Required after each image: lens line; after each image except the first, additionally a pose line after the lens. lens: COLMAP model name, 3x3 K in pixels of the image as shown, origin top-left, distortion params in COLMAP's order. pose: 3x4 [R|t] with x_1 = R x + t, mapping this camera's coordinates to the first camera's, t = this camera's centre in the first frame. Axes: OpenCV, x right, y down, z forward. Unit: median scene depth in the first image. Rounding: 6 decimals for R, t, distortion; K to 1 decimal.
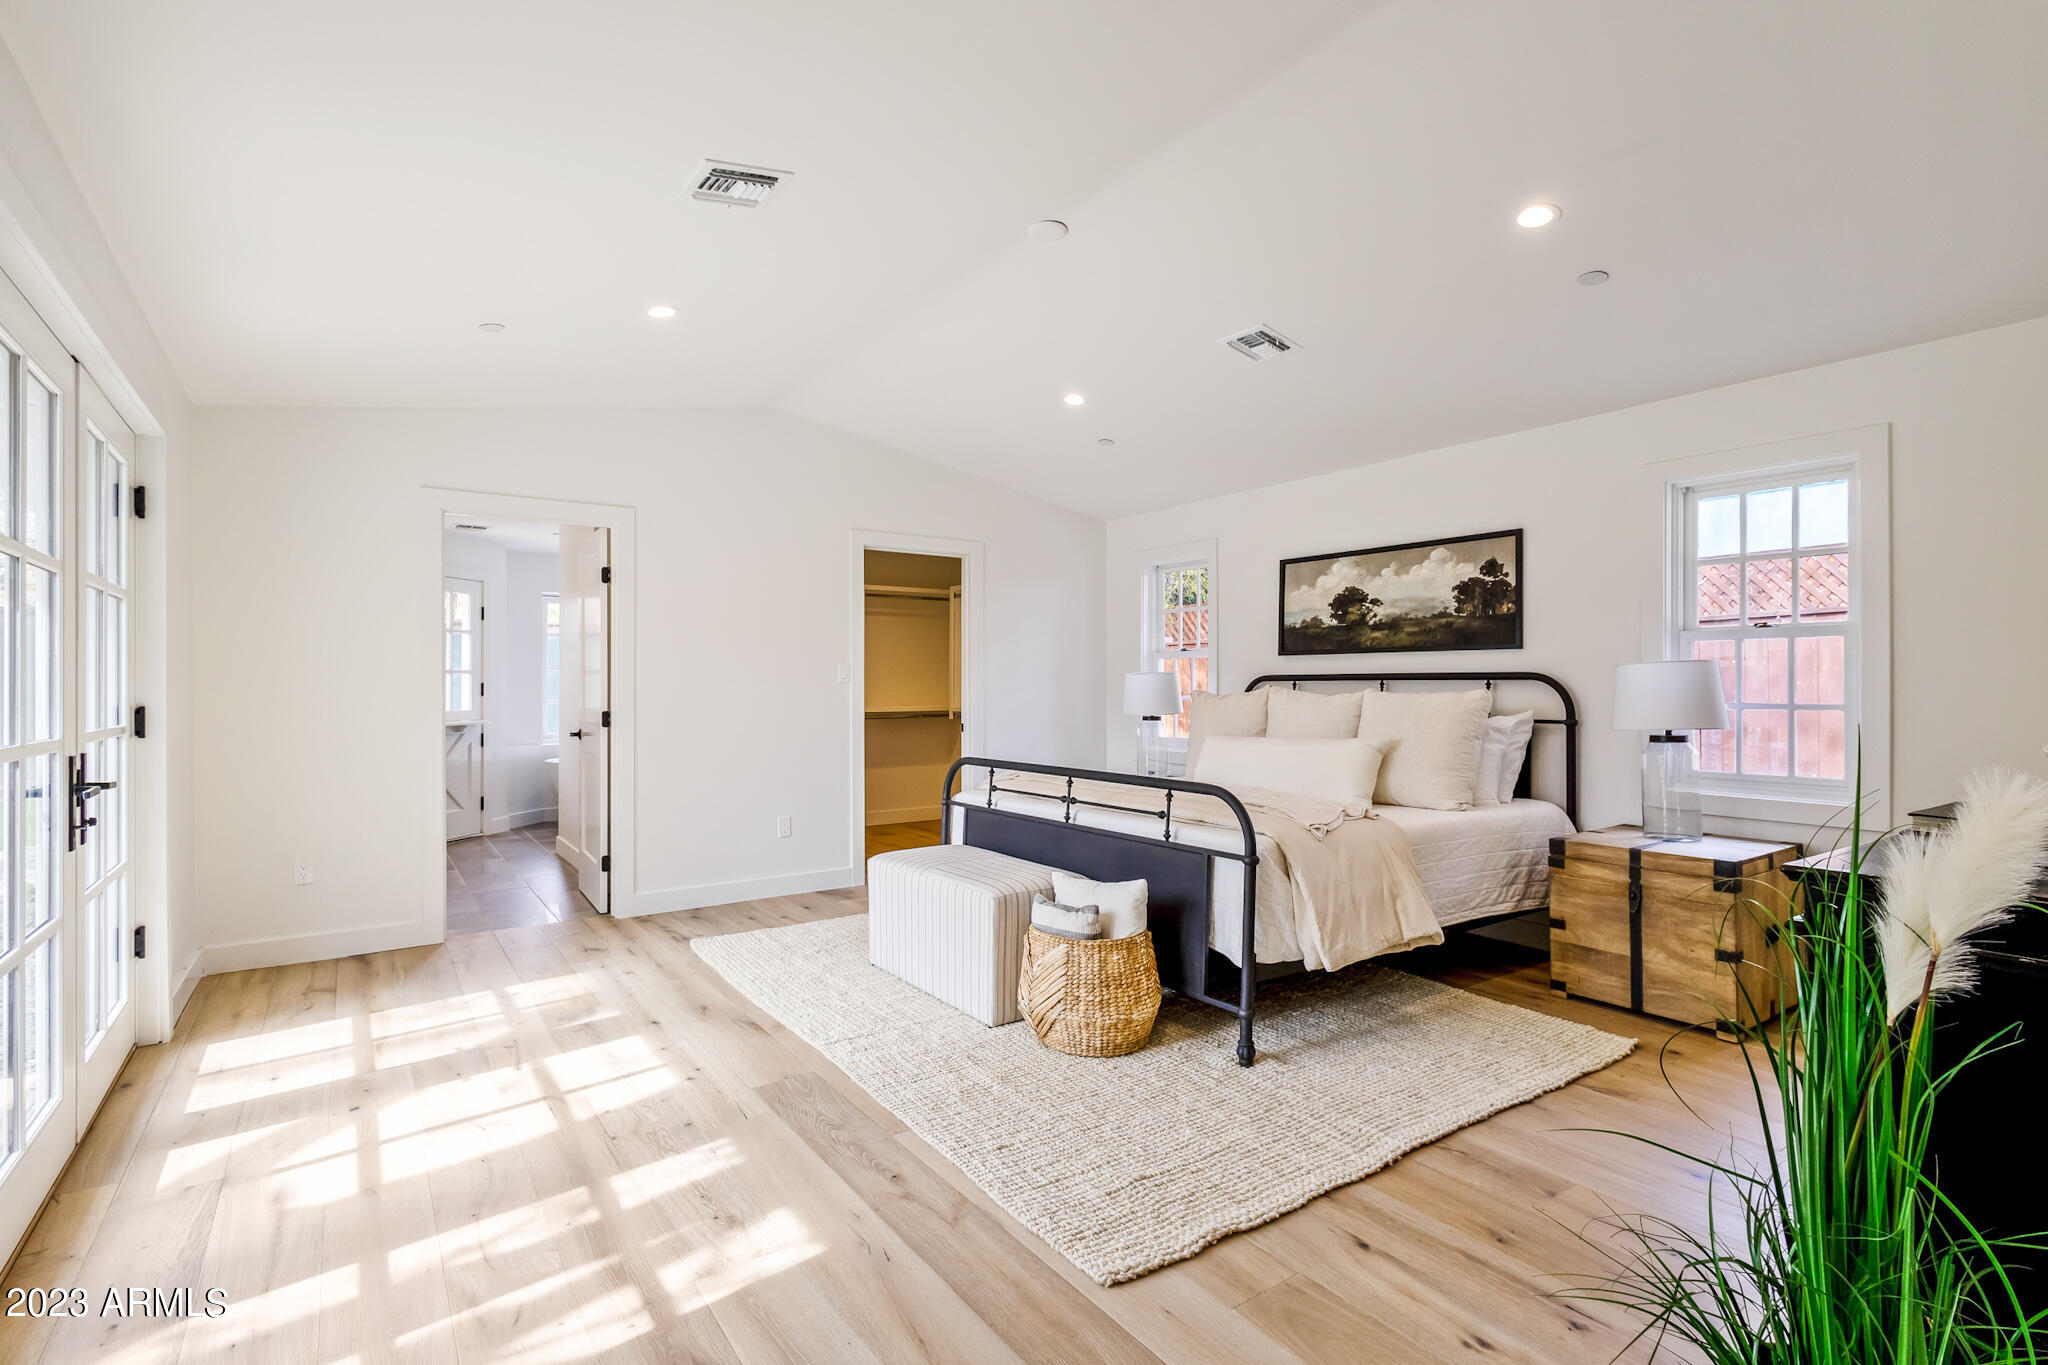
lens RADIAL K [[956.8, 0, 1040.1], [0, 956.8, 688.5], [0, 0, 1]] dist [0.010147, -0.003449]
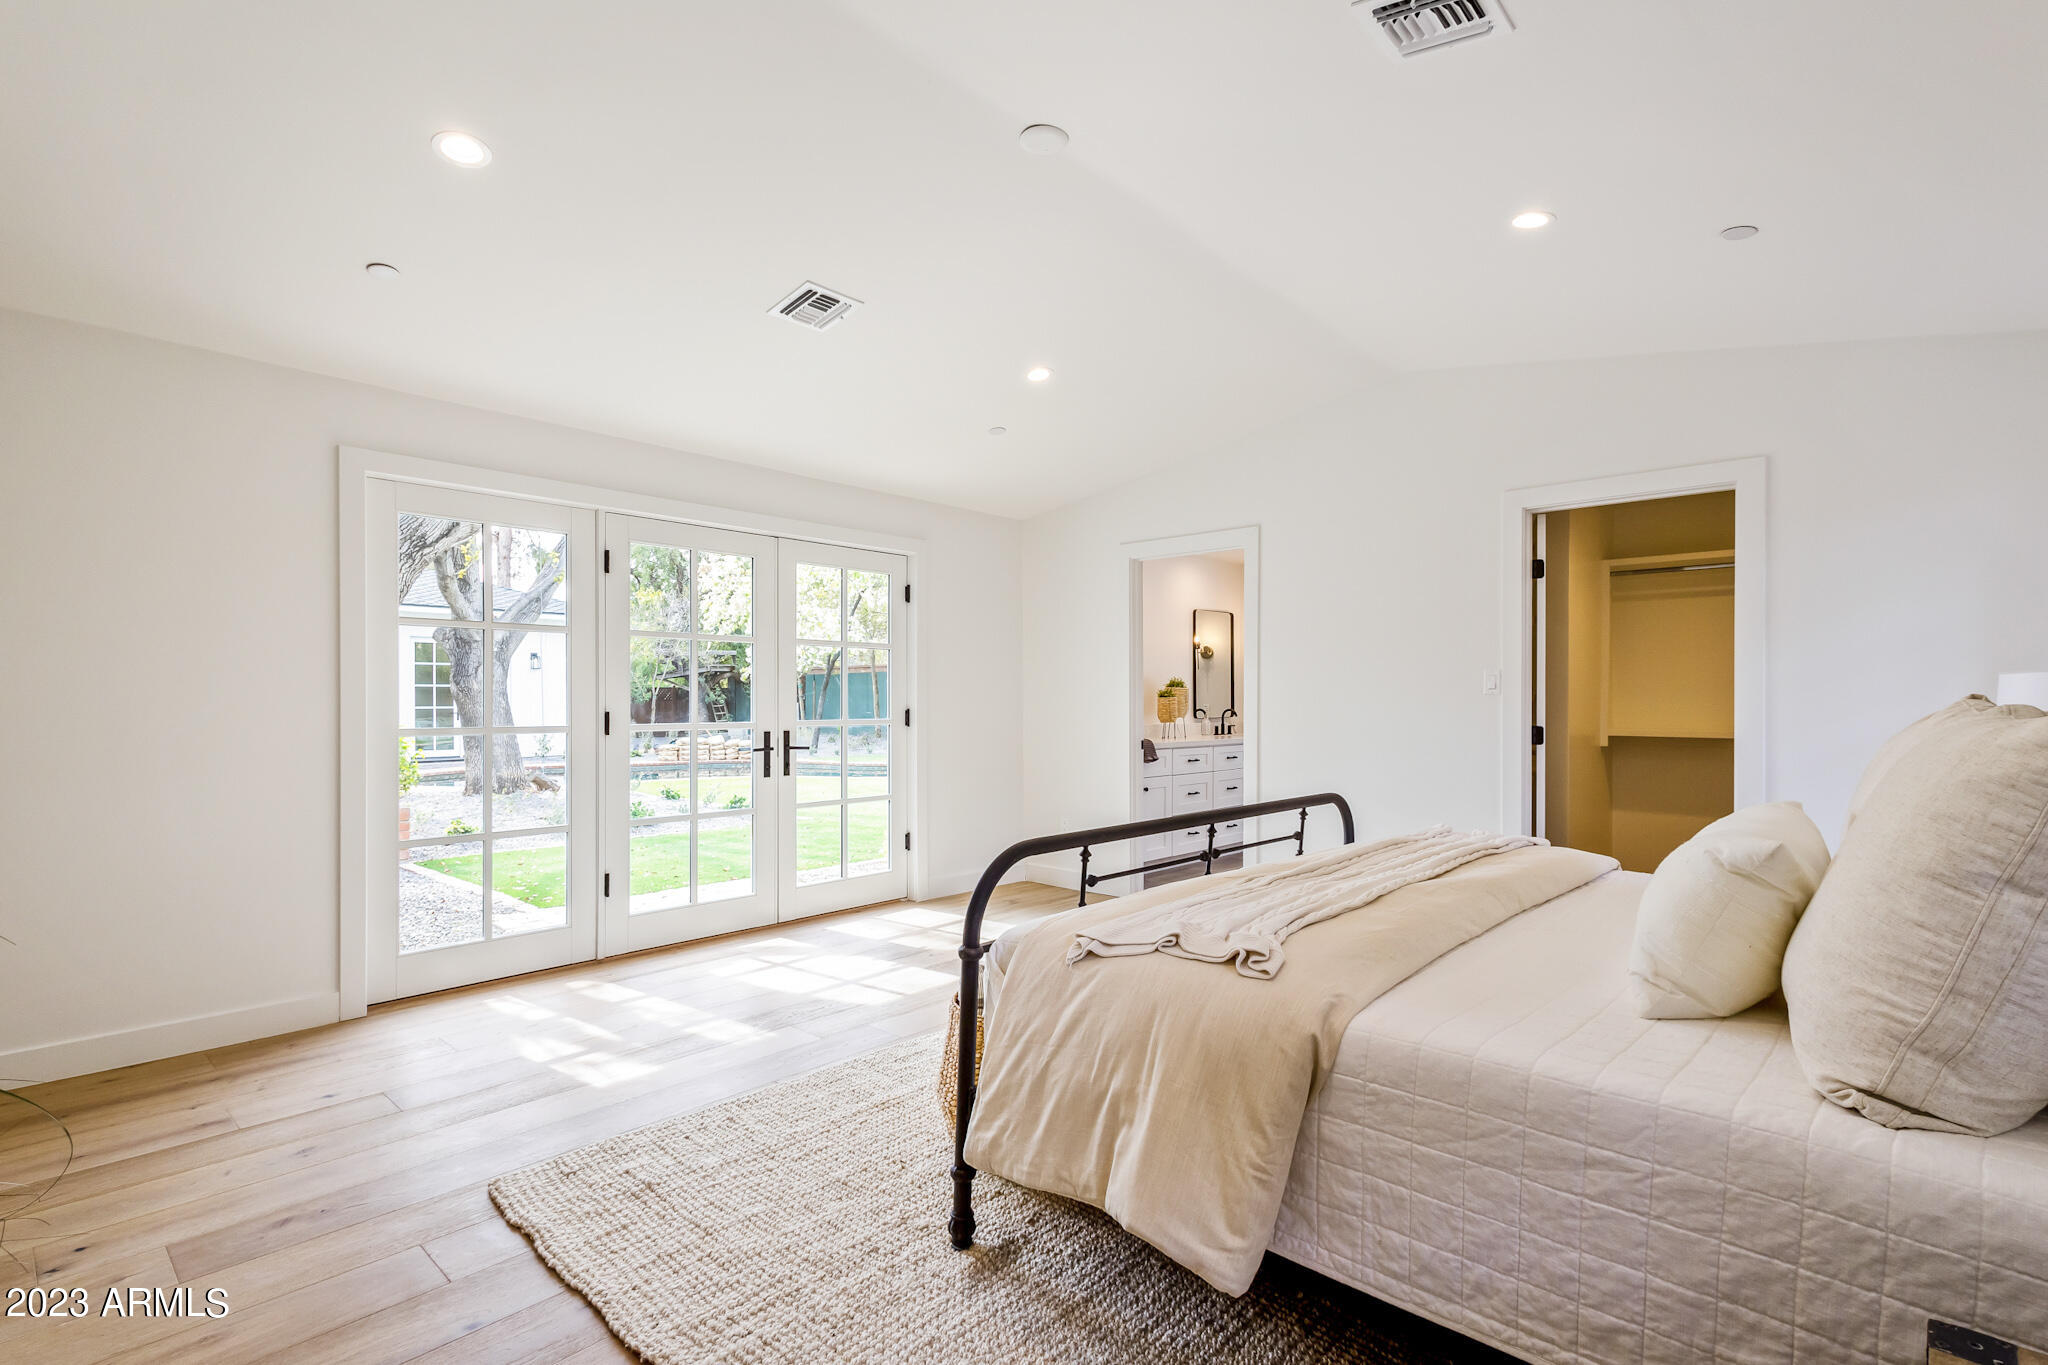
lens RADIAL K [[956.8, 0, 1031.5], [0, 956.8, 696.3], [0, 0, 1]] dist [0.010147, -0.003449]
pose [[0.207743, -0.003986, -0.978175, 0.575862], [-0.002599, 0.999986, -0.004627, 0.001980], [0.978180, 0.003504, 0.207730, 0.584004]]
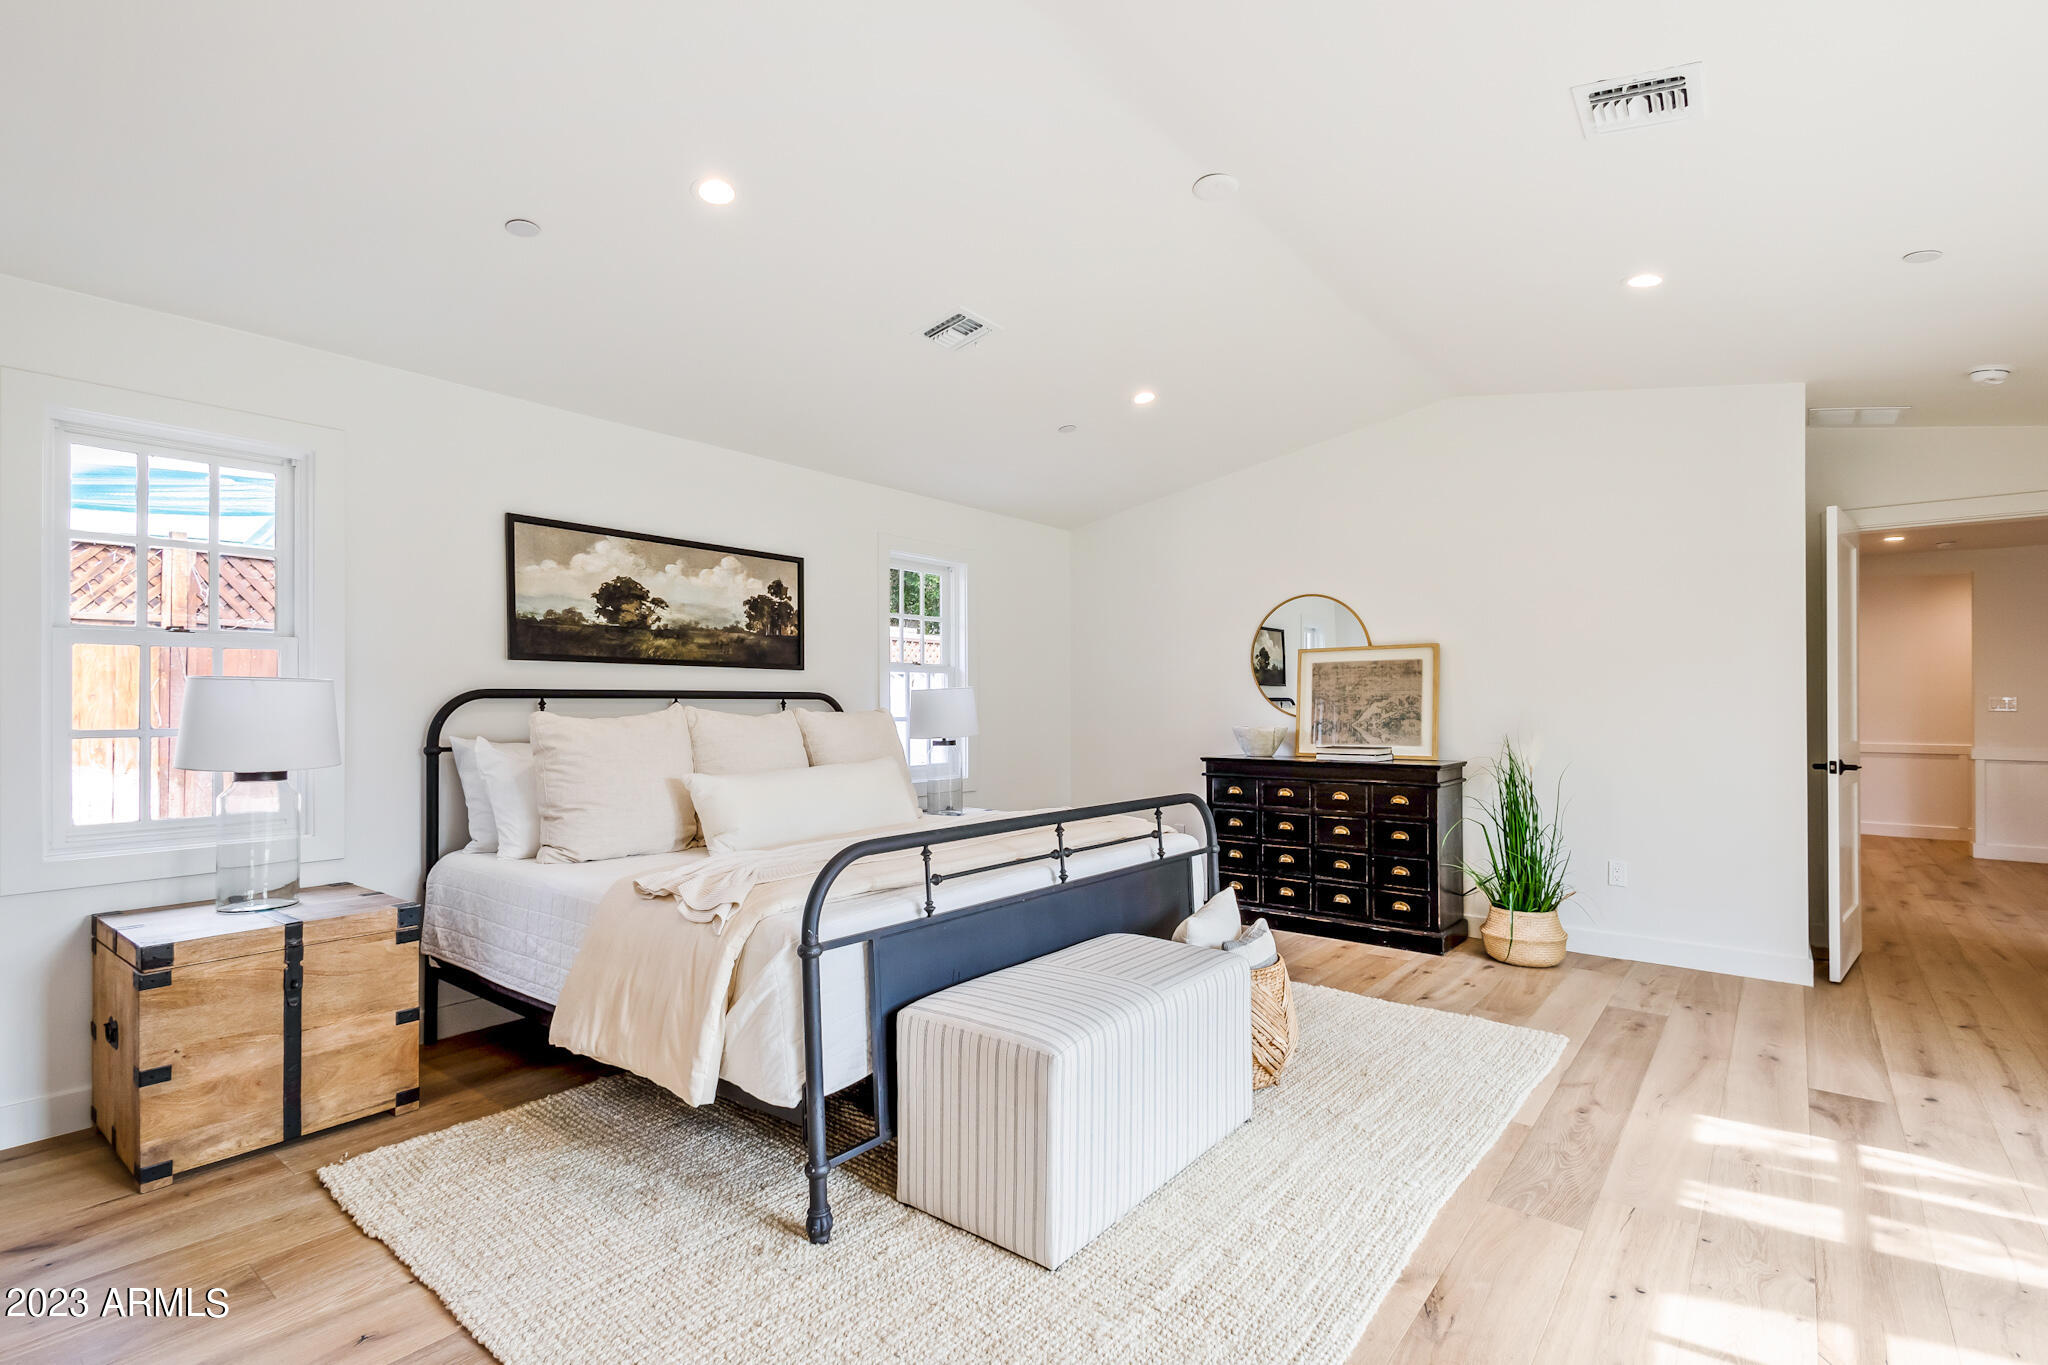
lens RADIAL K [[956.8, 0, 1027.7], [0, 956.8, 695.0], [0, 0, 1]] dist [0.010147, -0.003449]
pose [[-0.271349, 0.011462, 0.962413, -0.565436], [0.006241, 0.999929, -0.010149, -0.001504], [-0.962461, 0.003253, -0.271401, 1.001349]]
